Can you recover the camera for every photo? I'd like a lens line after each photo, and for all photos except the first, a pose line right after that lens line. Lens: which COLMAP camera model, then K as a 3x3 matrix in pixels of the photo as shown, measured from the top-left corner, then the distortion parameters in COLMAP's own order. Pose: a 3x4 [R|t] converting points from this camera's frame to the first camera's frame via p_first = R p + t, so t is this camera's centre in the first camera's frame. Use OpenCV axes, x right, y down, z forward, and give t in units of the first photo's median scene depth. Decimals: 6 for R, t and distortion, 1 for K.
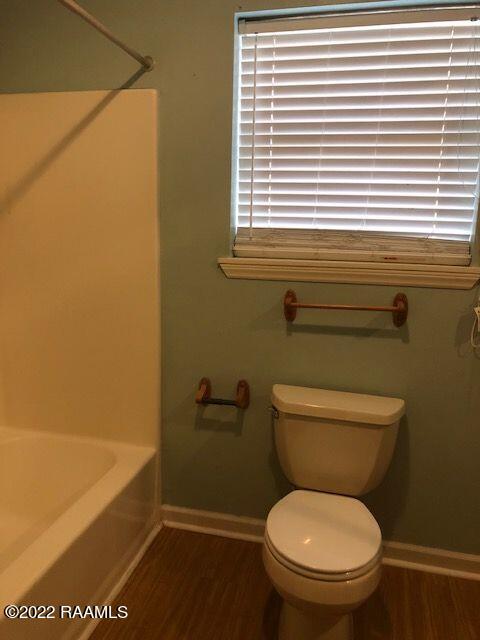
lens RADIAL K [[621.0, 0, 239.9], [0, 621.0, 331.7], [0, 0, 1]] dist [0.006892, 0.029227]
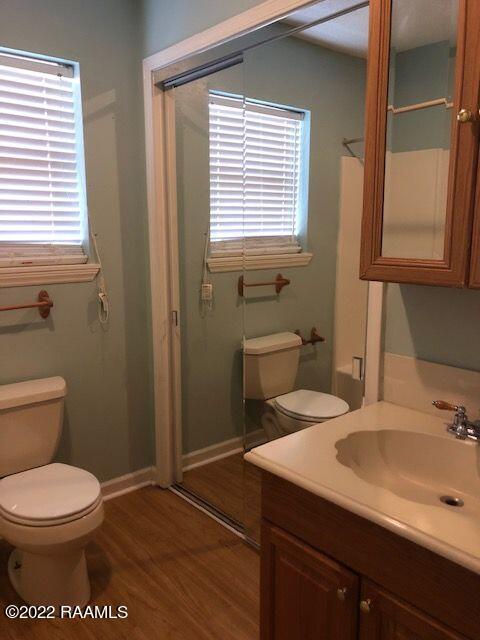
lens RADIAL K [[523.8, 0, 240.0], [0, 523.8, 320.0], [0, 0, 1]] dist [0.001735, 0.000419]
pose [[0.600551, -0.166258, 0.782110, -0.321162], [0.168577, 0.982485, 0.079409, -0.022072], [-0.781614, 0.084157, 0.618060, 0.074244]]
